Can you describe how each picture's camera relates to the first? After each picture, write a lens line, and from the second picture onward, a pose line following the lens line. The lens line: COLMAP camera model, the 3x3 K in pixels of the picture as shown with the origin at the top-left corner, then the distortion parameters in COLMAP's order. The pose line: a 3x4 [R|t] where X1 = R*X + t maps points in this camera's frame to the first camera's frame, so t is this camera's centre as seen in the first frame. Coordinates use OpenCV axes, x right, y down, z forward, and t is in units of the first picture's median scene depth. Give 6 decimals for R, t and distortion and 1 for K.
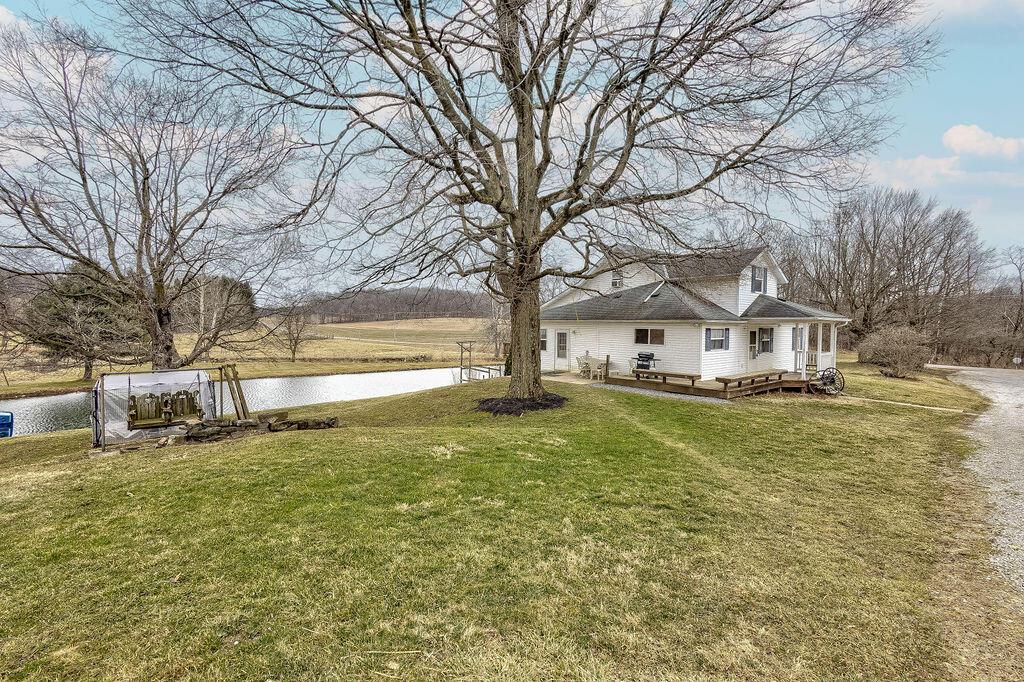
lens RADIAL K [[472.6, 0, 505.4], [0, 472.6, 343.1], [0, 0, 1]] dist [0.001794, -0.000163]
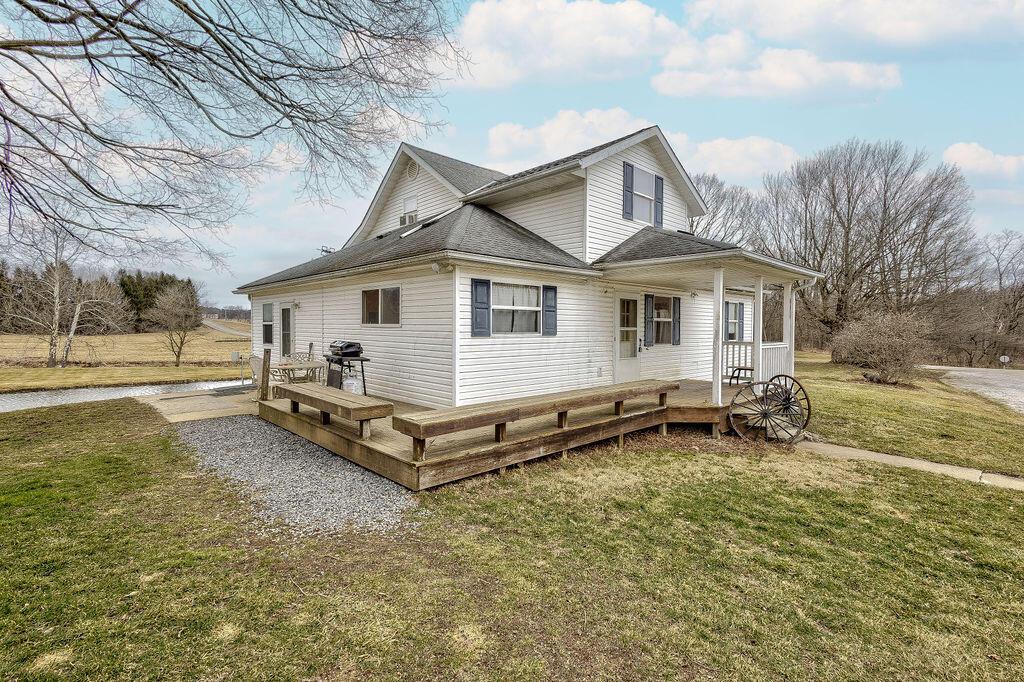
lens RADIAL K [[472.6, 0, 517.5], [0, 472.6, 334.7], [0, 0, 1]] dist [0.001794, -0.000163]
pose [[0.998276, -0.002561, 0.058635, 0.353270], [0.003842, 0.999756, -0.021737, 0.019361], [-0.058565, 0.021924, 0.998043, 0.485197]]
